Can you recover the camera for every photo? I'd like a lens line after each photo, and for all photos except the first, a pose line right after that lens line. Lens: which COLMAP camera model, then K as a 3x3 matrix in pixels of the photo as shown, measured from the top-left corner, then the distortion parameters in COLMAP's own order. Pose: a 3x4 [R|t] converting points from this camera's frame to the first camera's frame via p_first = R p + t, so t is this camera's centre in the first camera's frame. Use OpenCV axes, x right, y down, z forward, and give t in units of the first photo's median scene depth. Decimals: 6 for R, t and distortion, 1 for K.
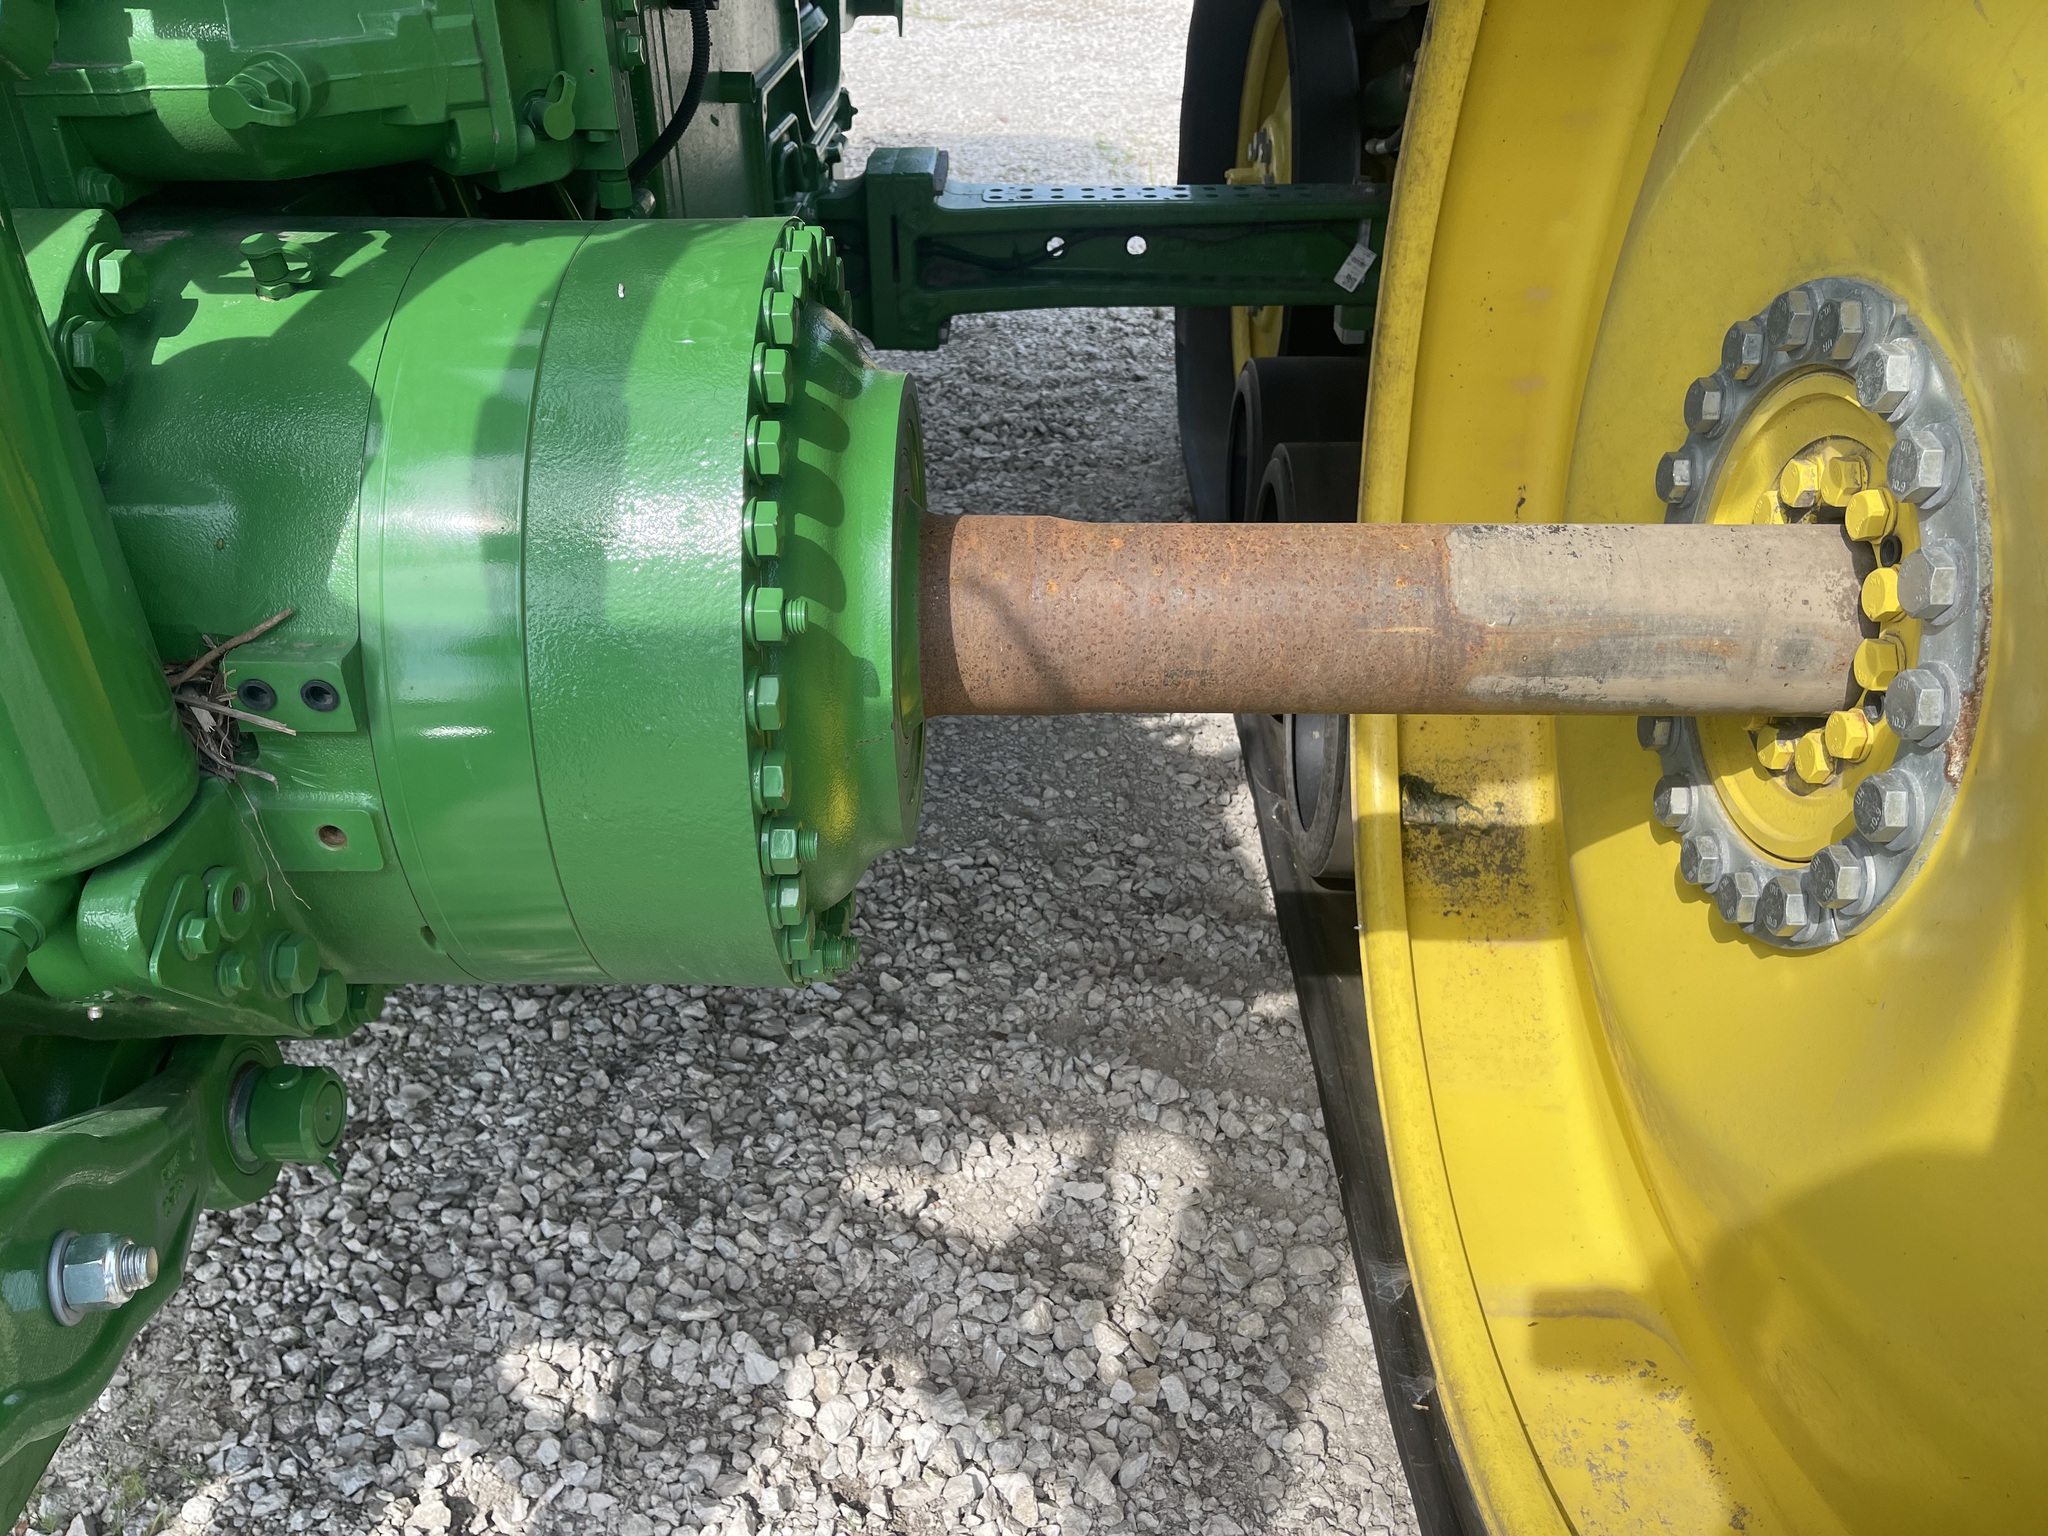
lens RADIAL K [[1540.3, 0, 1032.1], [0, 1540.3, 764.1], [0, 0, 1]] dist [0.045860, -0.037813]
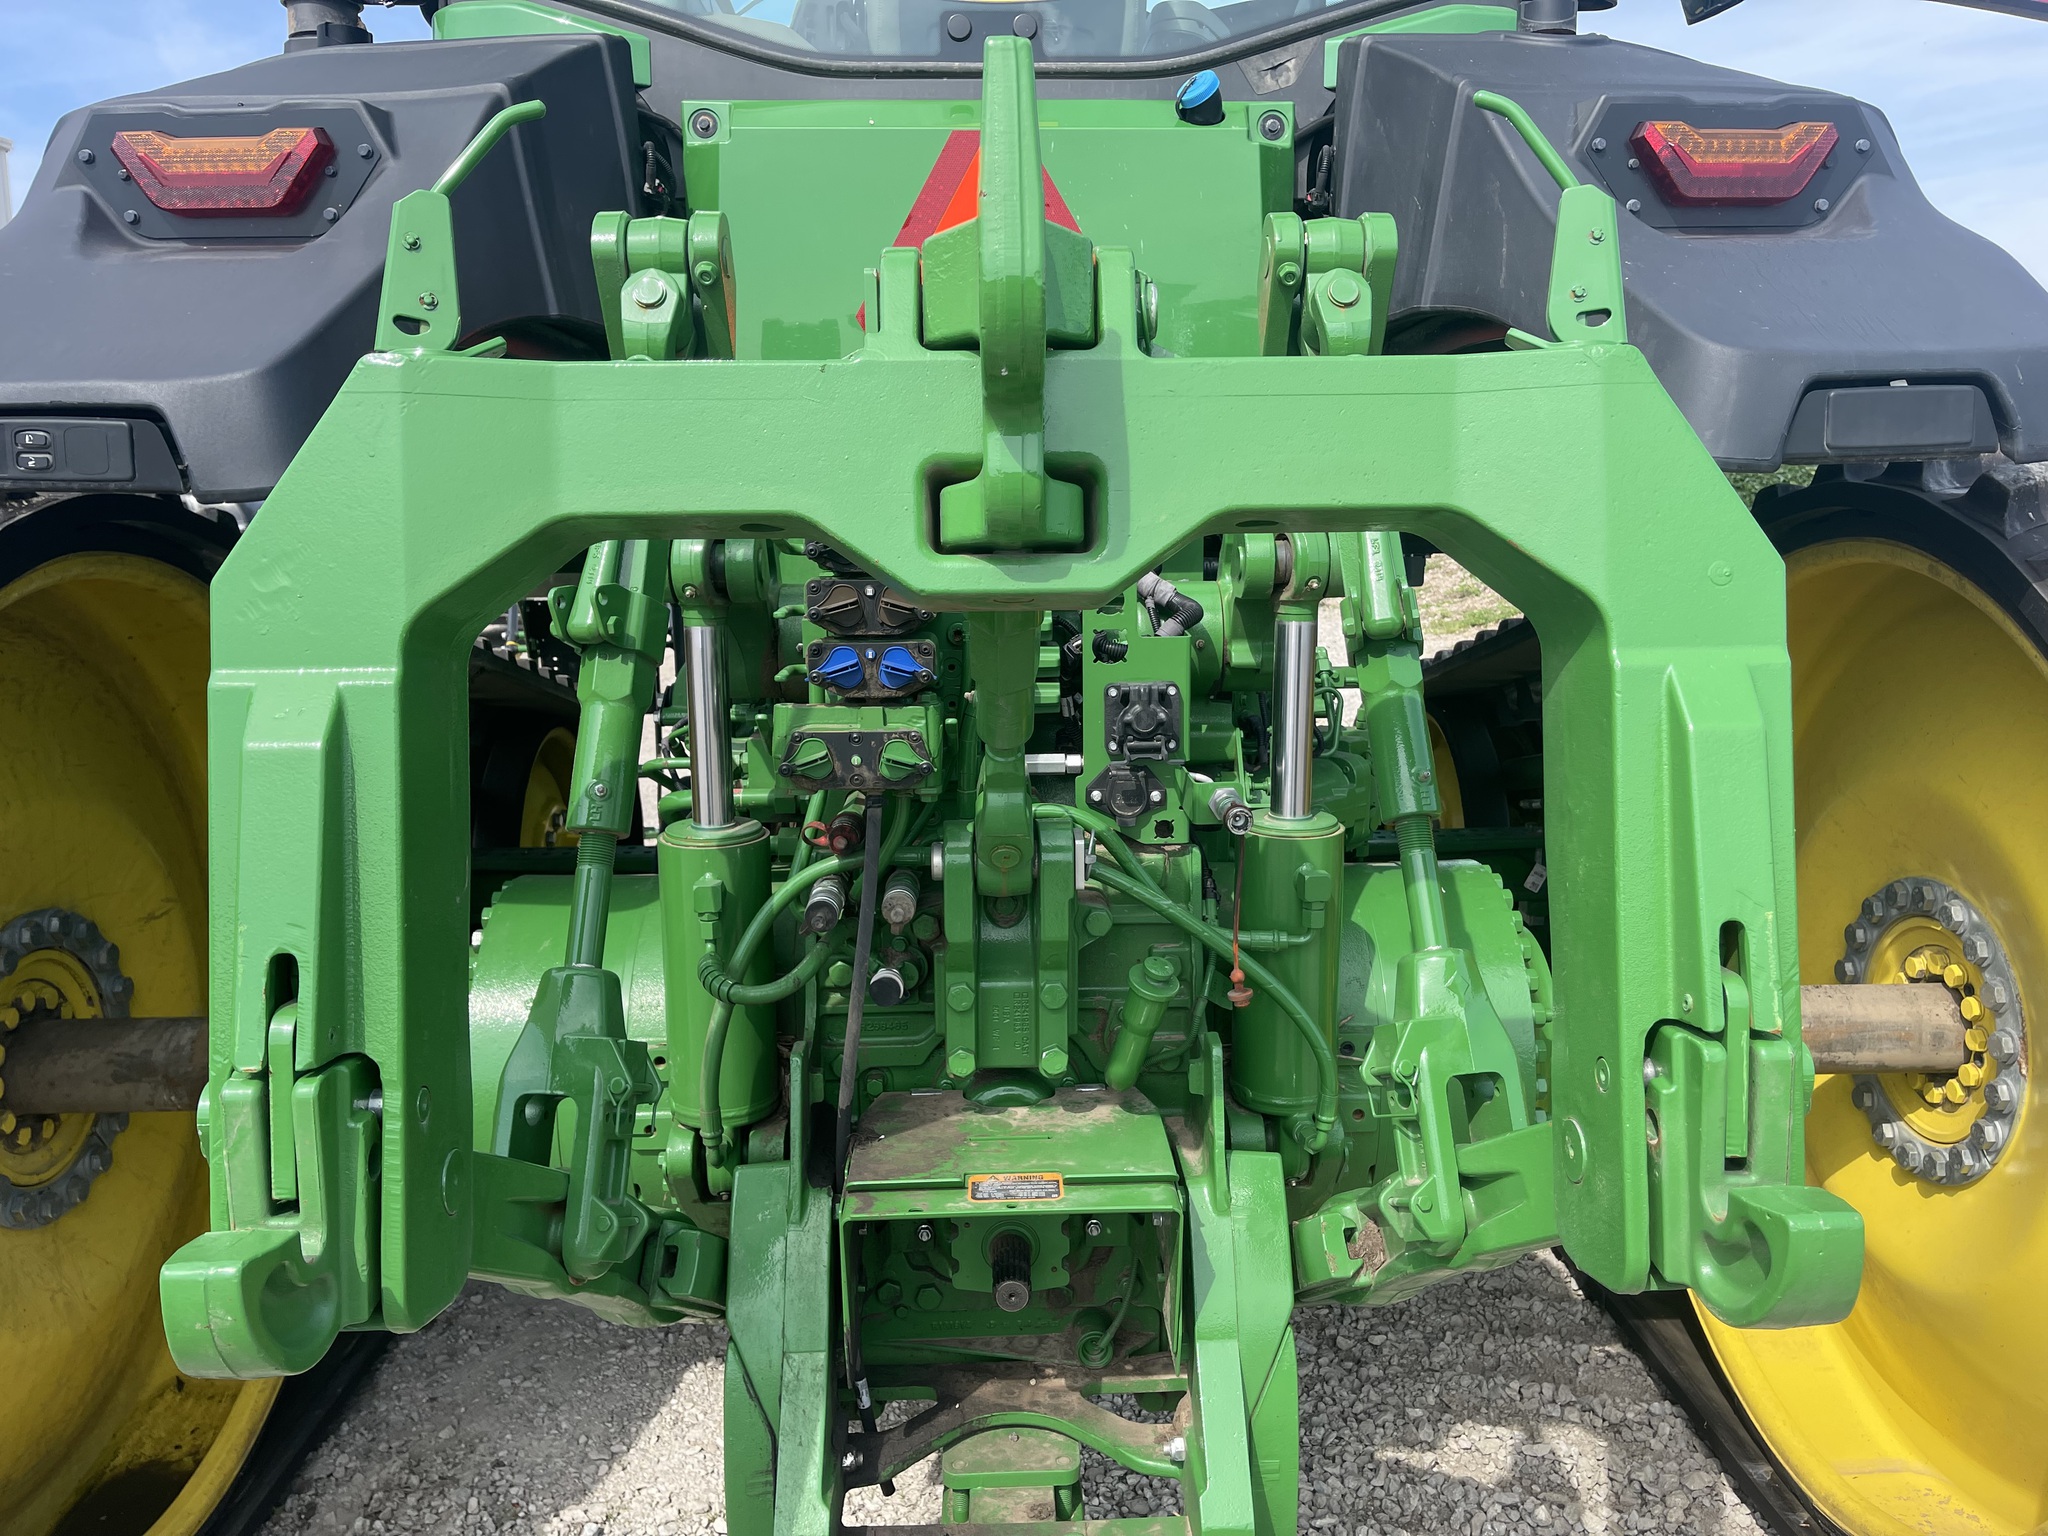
lens RADIAL K [[1554.8, 0, 1042.0], [0, 1554.8, 755.4], [0, 0, 1]] dist [0.085346, -0.116968]
pose [[0.998730, -0.015960, 0.047783, -0.851856], [0.033014, 0.923781, -0.381495, 0.358048], [-0.038053, 0.382588, 0.923135, -1.138772]]
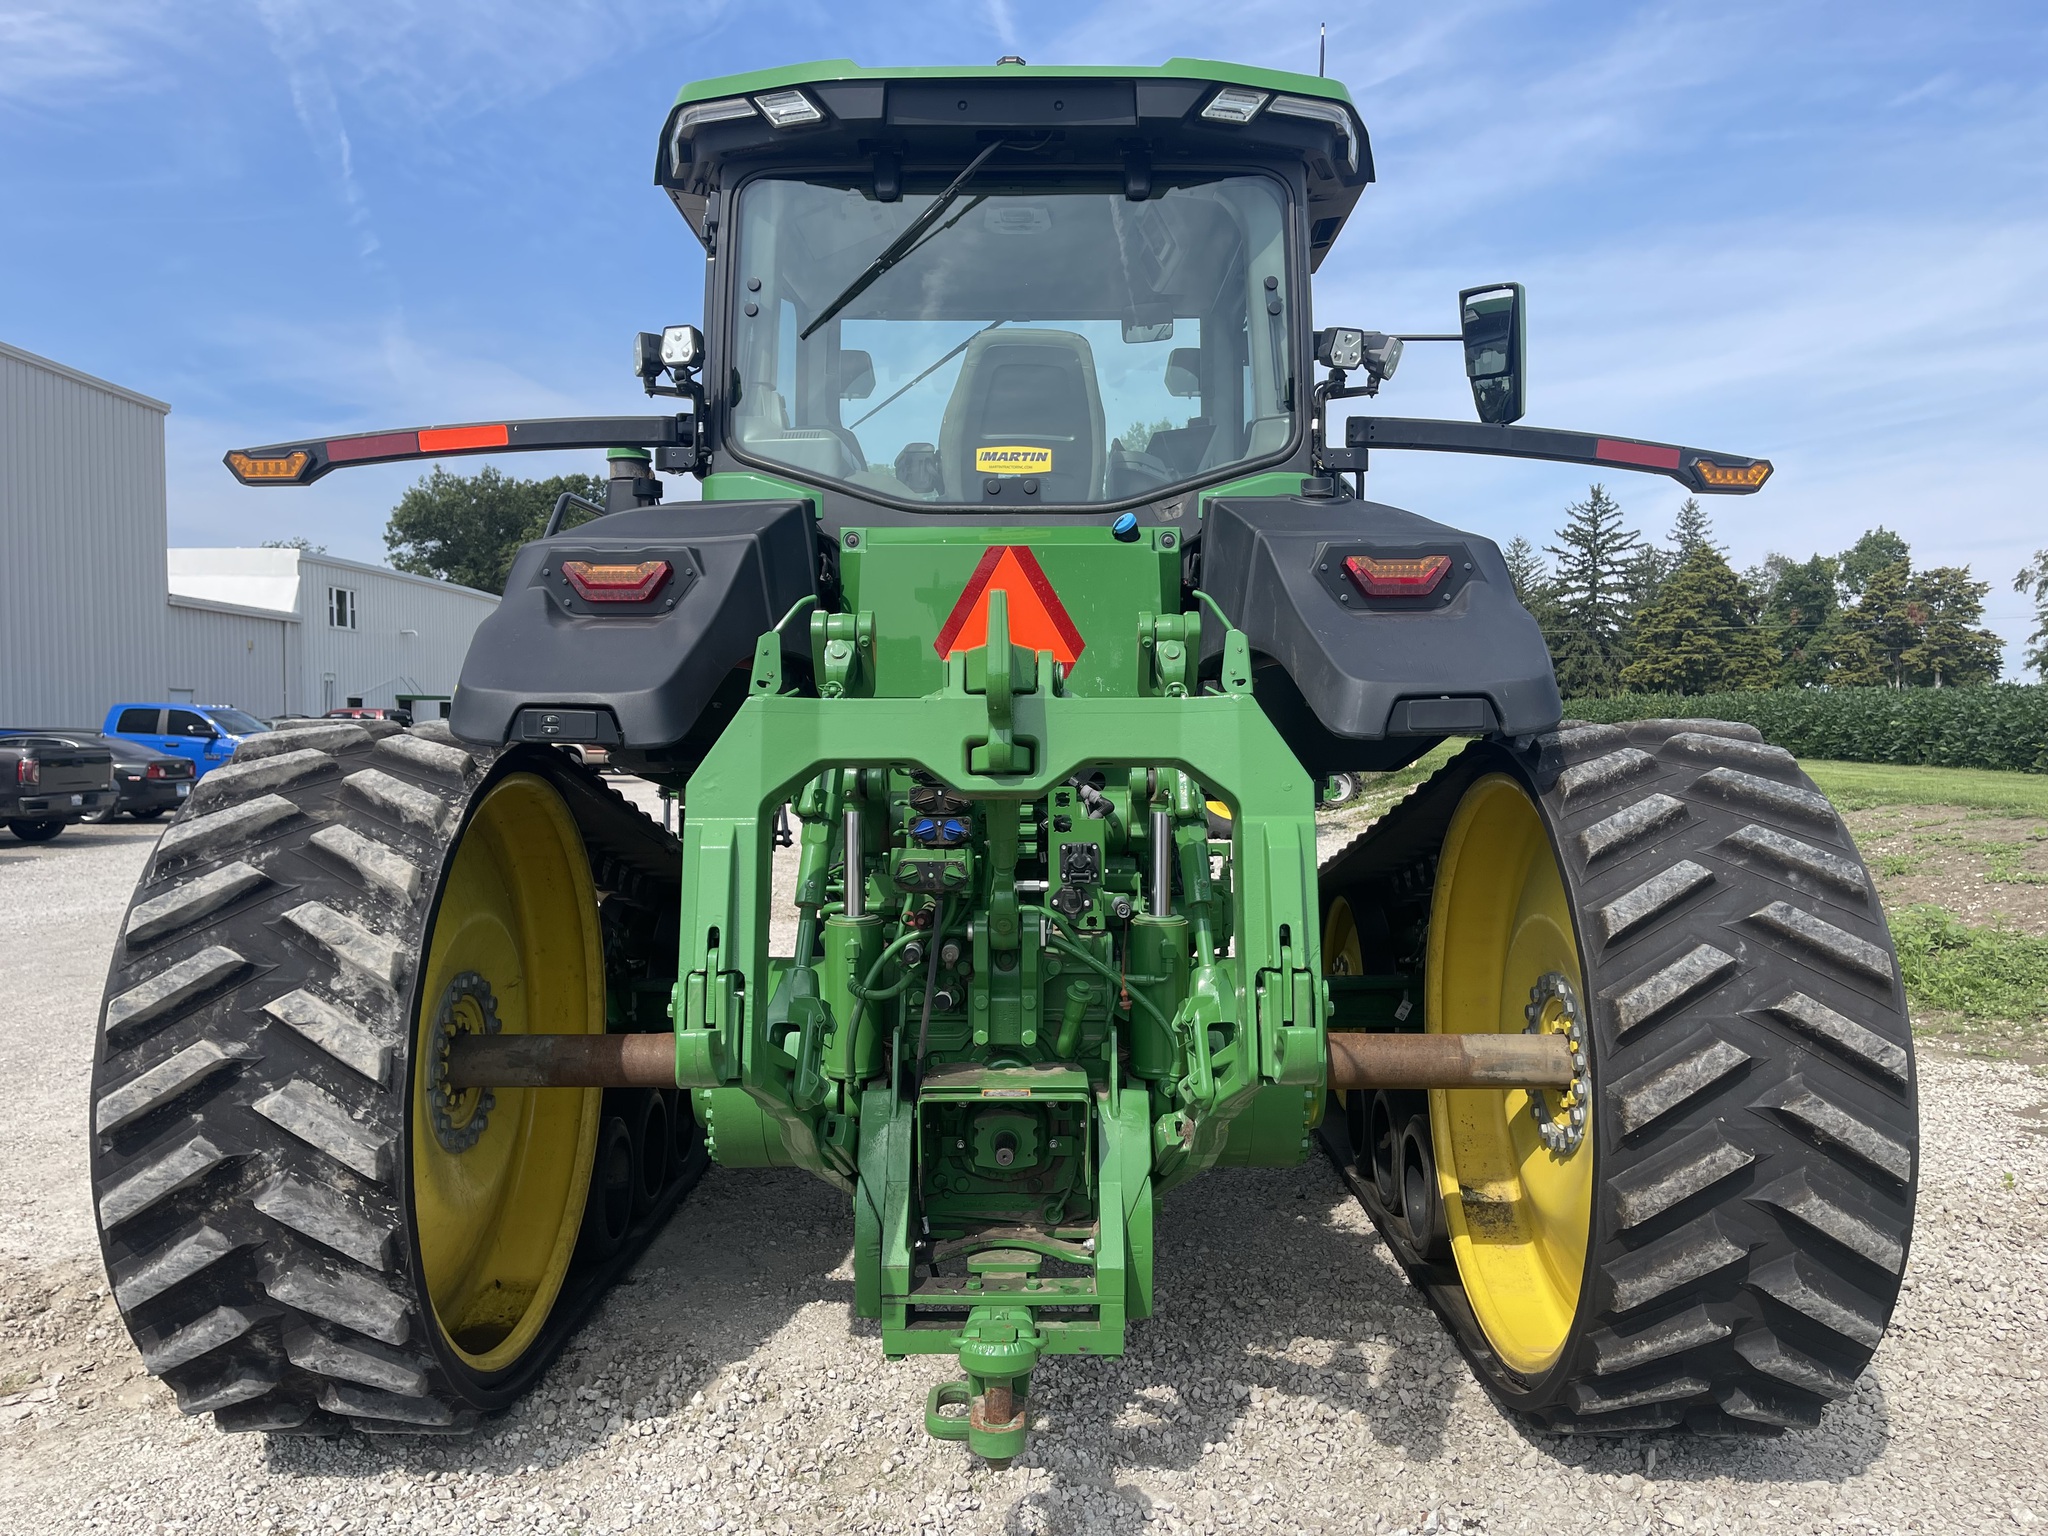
lens RADIAL K [[1554.8, 0, 1042.0], [0, 1554.8, 755.4], [0, 0, 1]] dist [0.085346, -0.116968]
pose [[0.999875, -0.001257, 0.015786, -0.787042], [0.009127, 0.860367, -0.509593, 1.166767], [-0.012941, 0.509673, 0.860271, -2.541865]]
